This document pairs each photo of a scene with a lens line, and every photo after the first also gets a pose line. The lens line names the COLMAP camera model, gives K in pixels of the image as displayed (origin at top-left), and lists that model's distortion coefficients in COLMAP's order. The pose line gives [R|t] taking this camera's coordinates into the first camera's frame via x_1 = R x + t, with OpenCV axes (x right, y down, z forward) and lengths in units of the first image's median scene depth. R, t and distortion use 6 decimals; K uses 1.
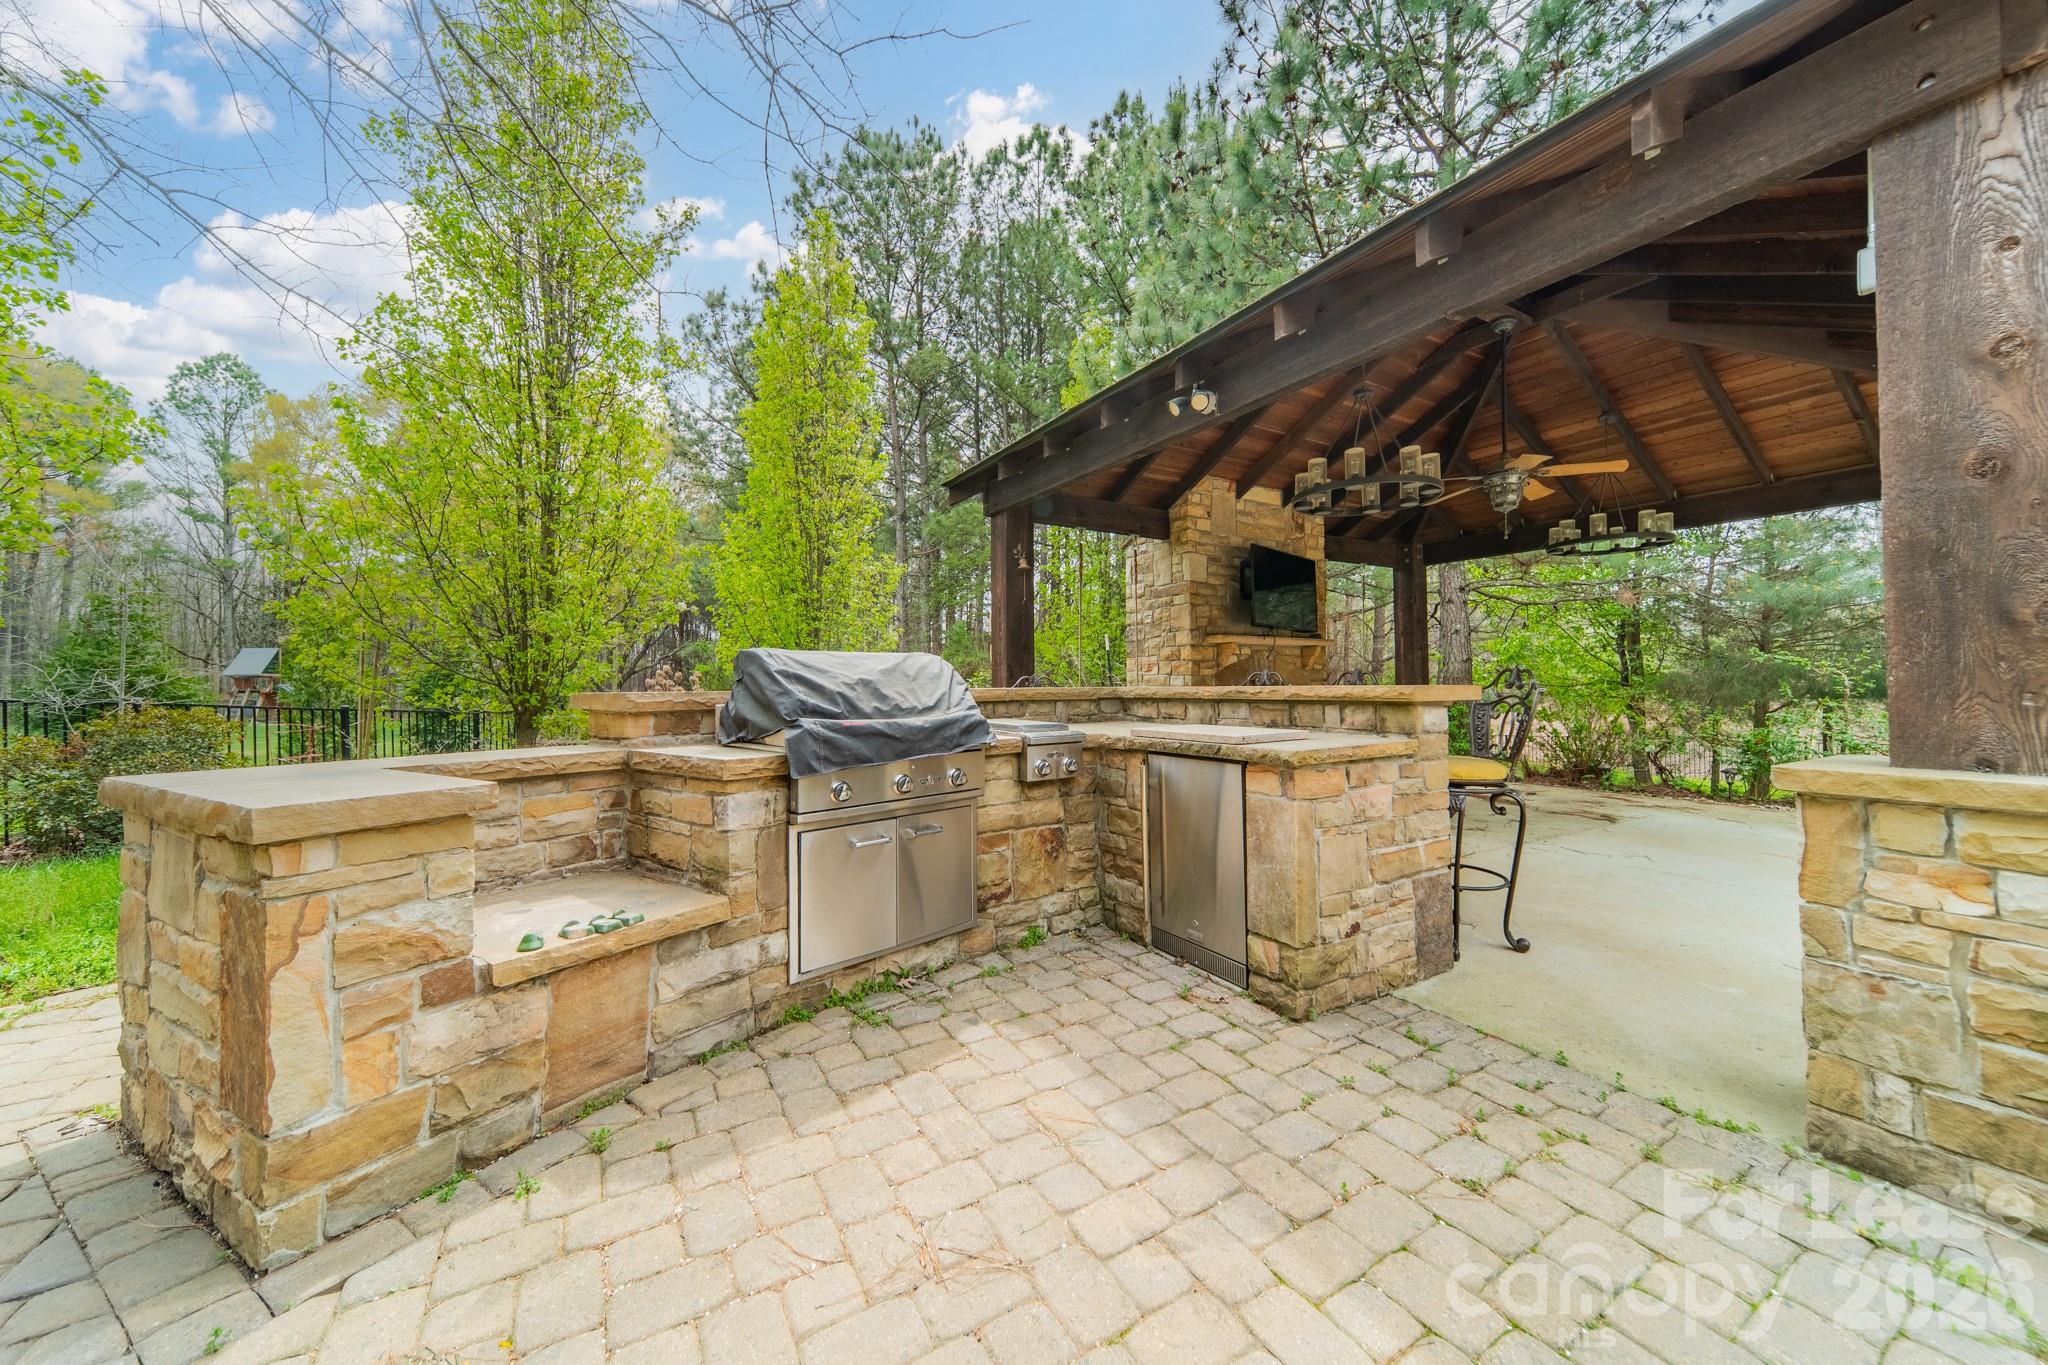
lens RADIAL K [[729.4, 0, 1027.0], [0, 729.4, 681.0], [0, 0, 1]] dist [0.001945, 0.000068]
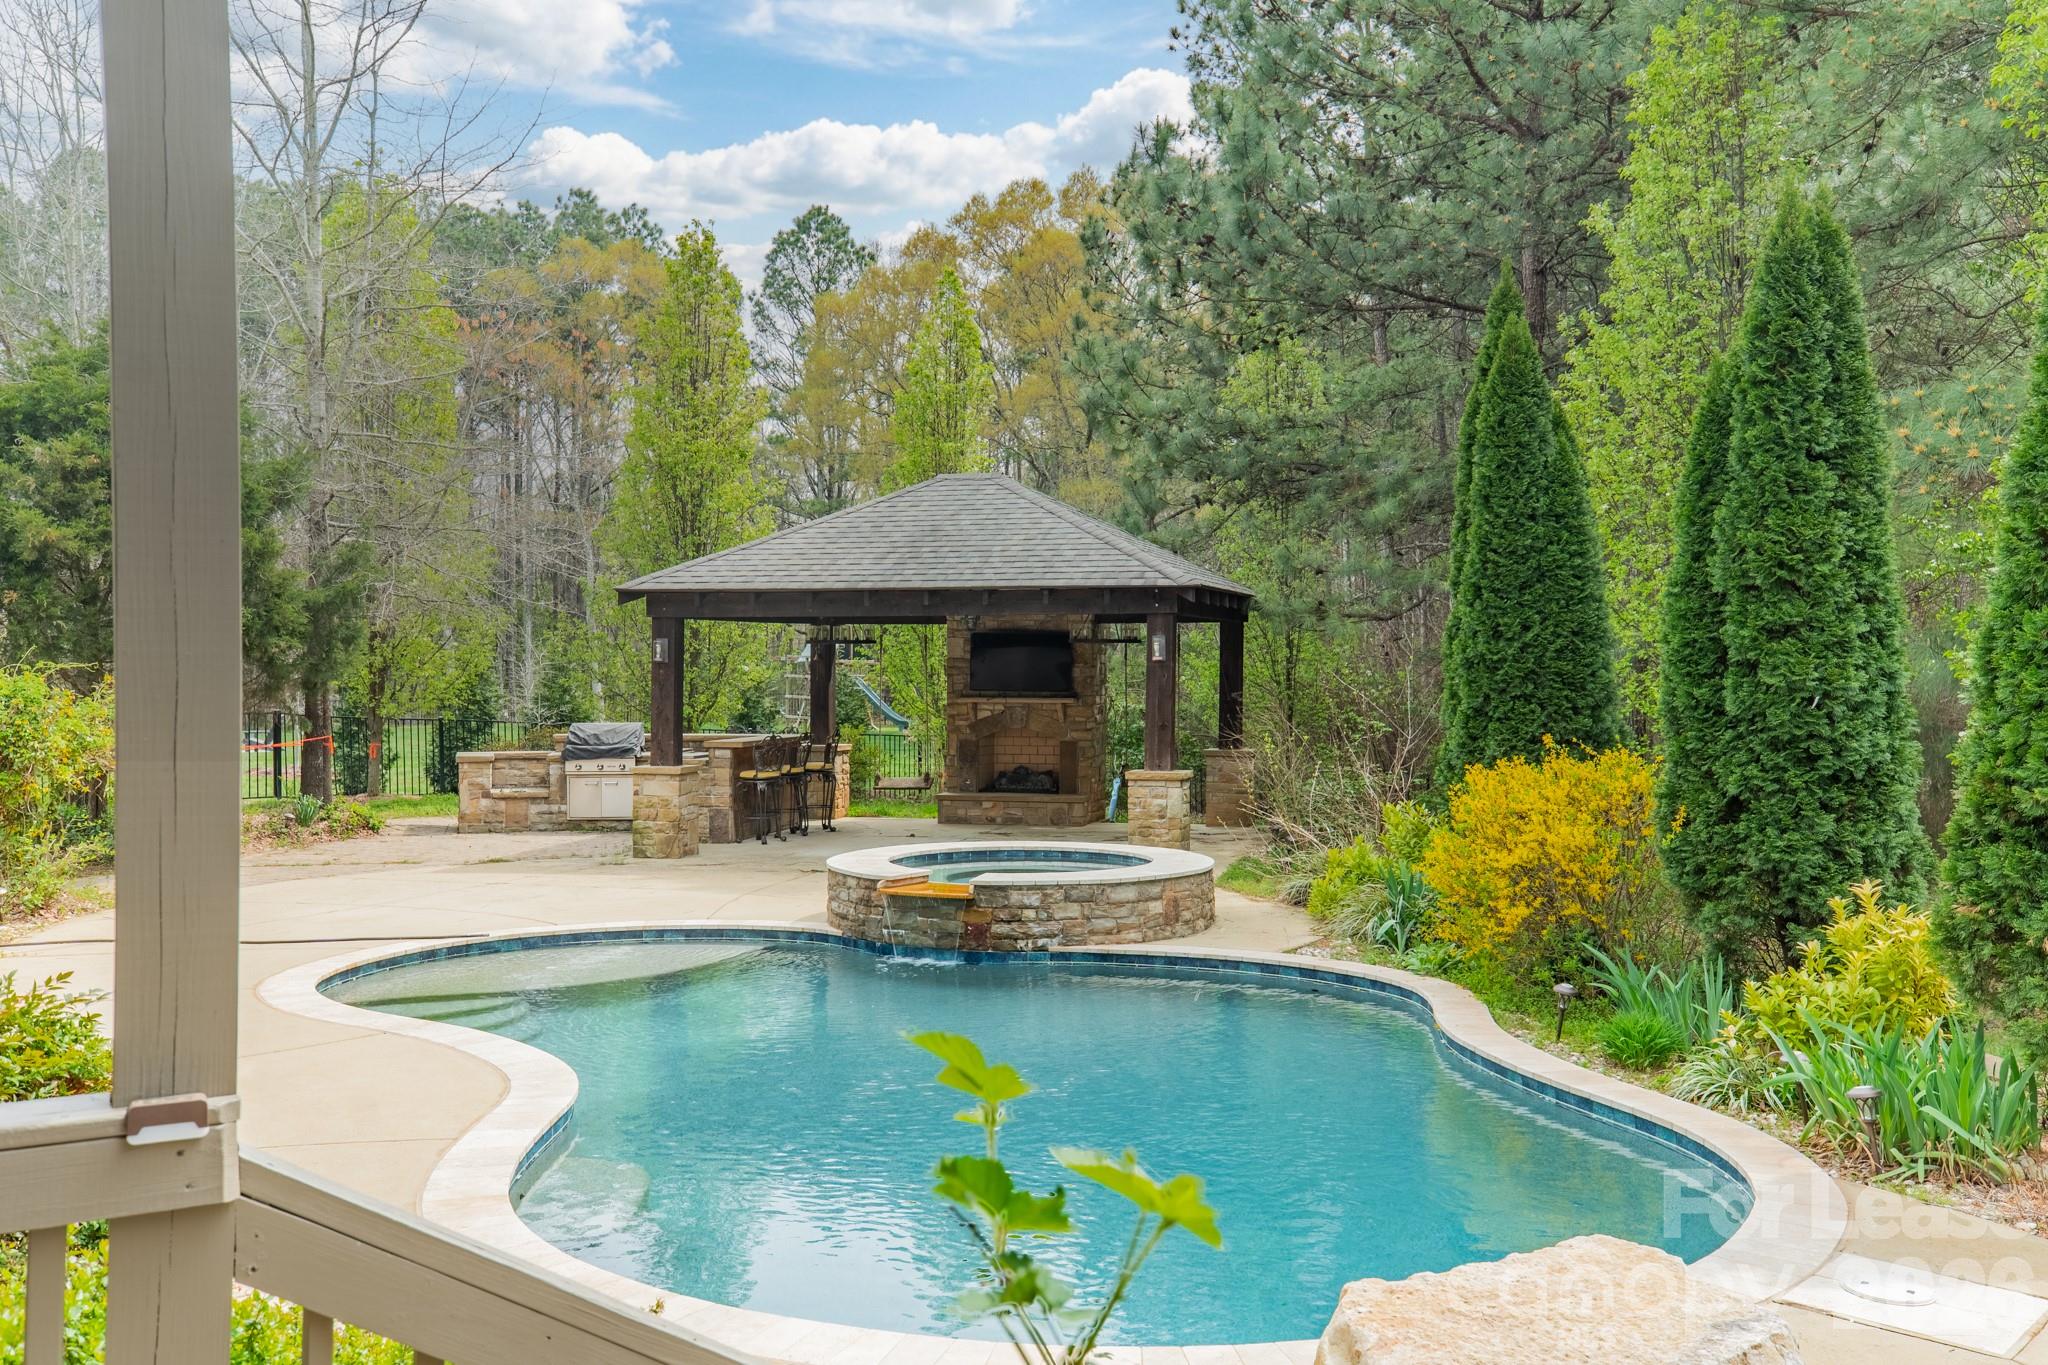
lens RADIAL K [[2007.0, 0, 1024.0], [0, 2007.0, 682.5], [0, 0, 1]] dist [0.068702, 0.139293]
pose [[0.697607, 0.016364, -0.716294, 8.631297], [0.000077, 0.999737, 0.022914, -0.499432], [0.716481, -0.016040, 0.697422, -4.439106]]
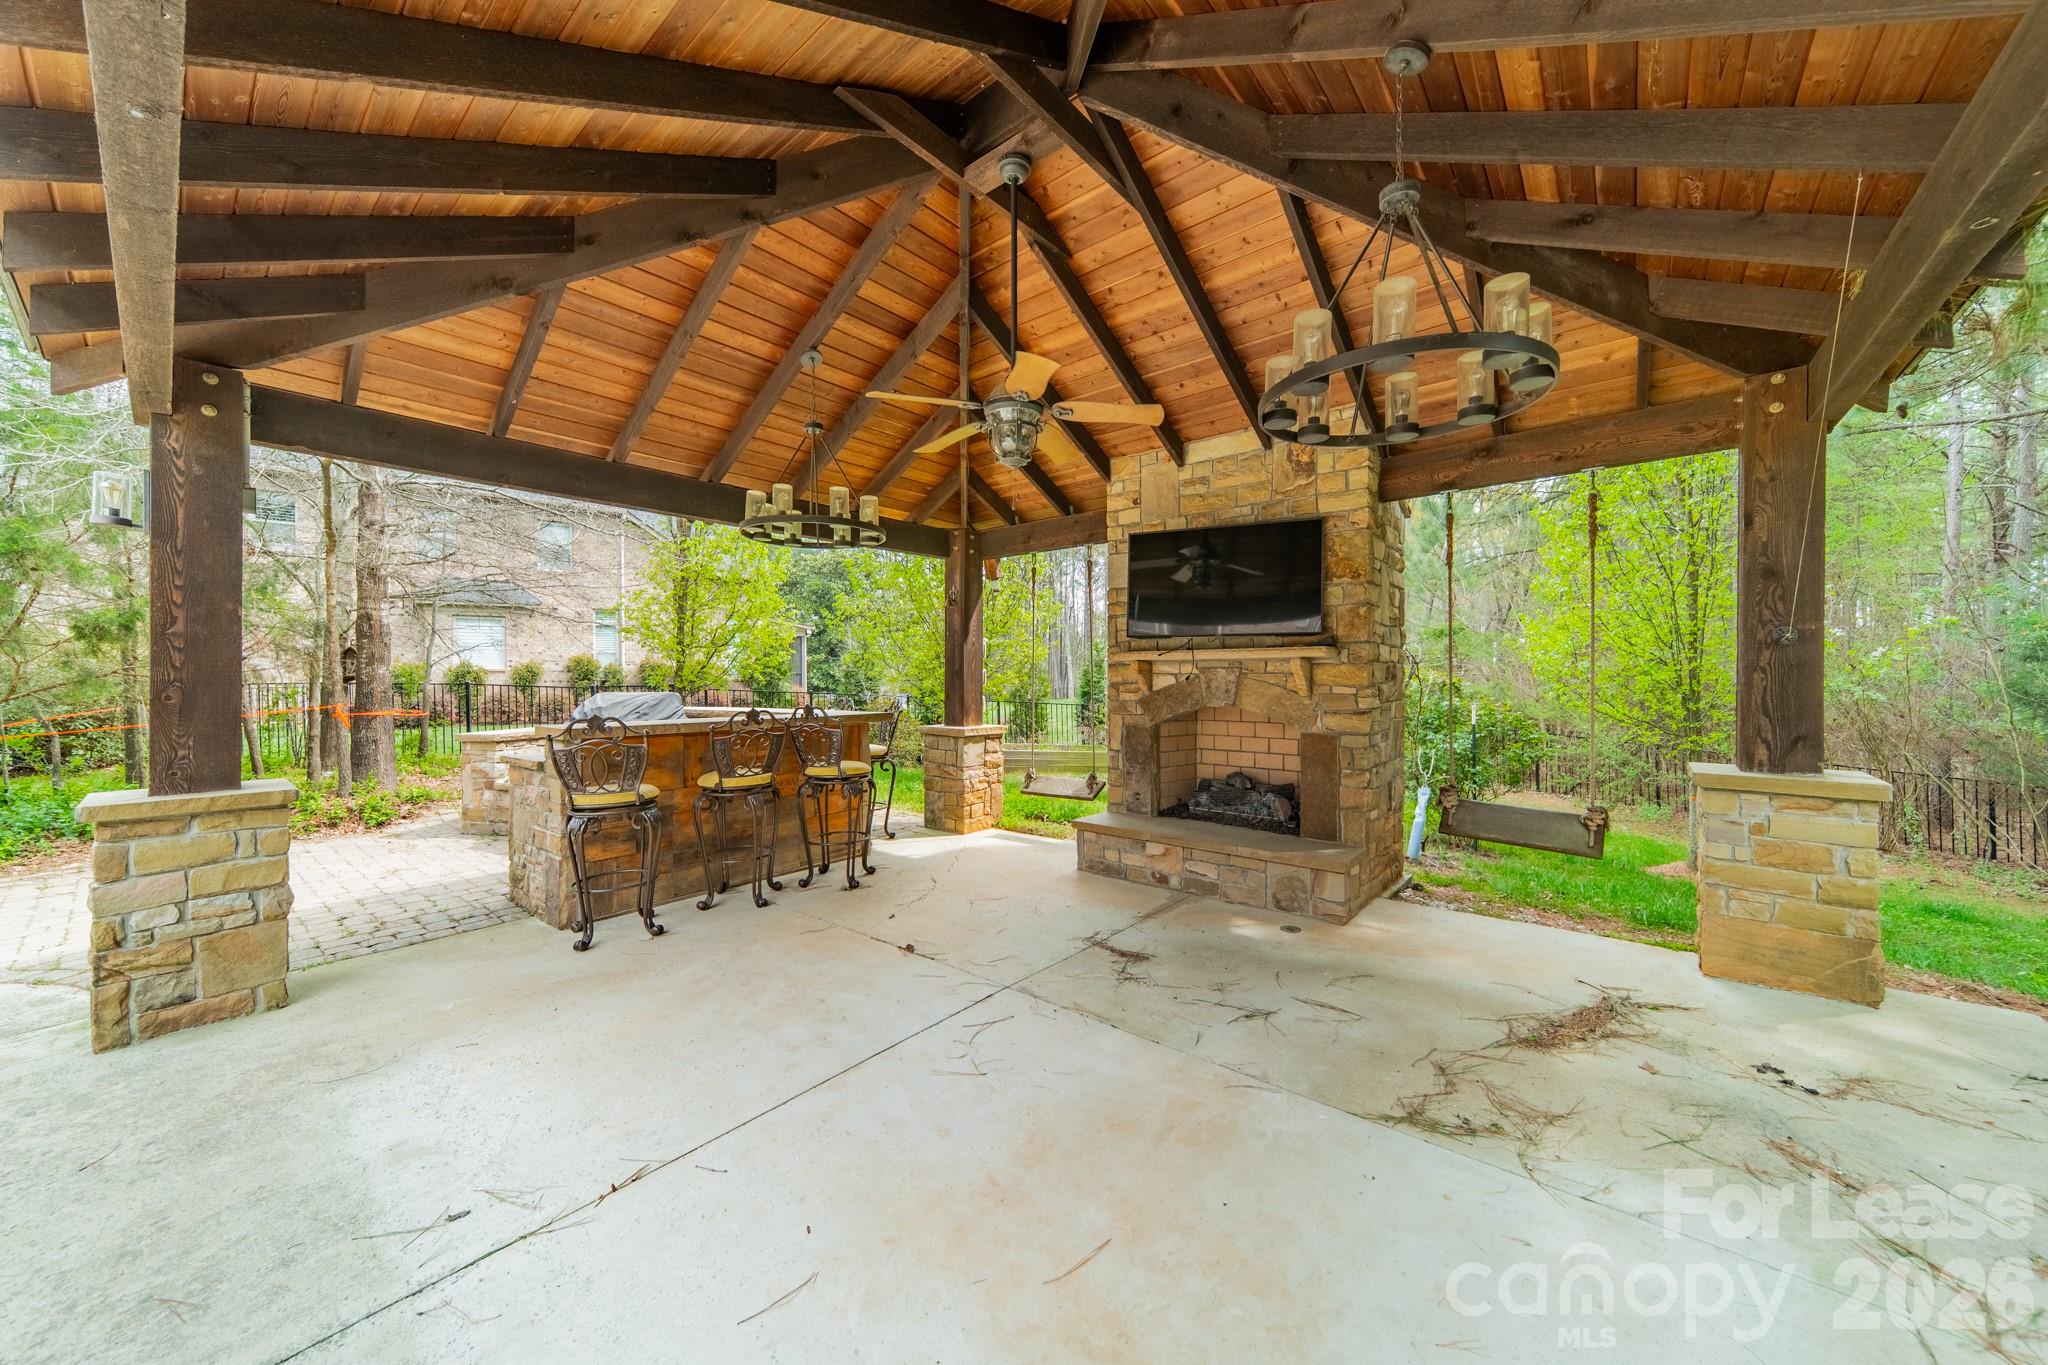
lens RADIAL K [[729.4, 0, 1027.0], [0, 729.4, 681.0], [0, 0, 1]] dist [0.001945, 0.000068]
pose [[0.328906, 0.008971, -0.944320, 2.767544], [0.008191, 0.999890, 0.012352, -0.117066], [0.944327, -0.011798, 0.328797, 1.762801]]
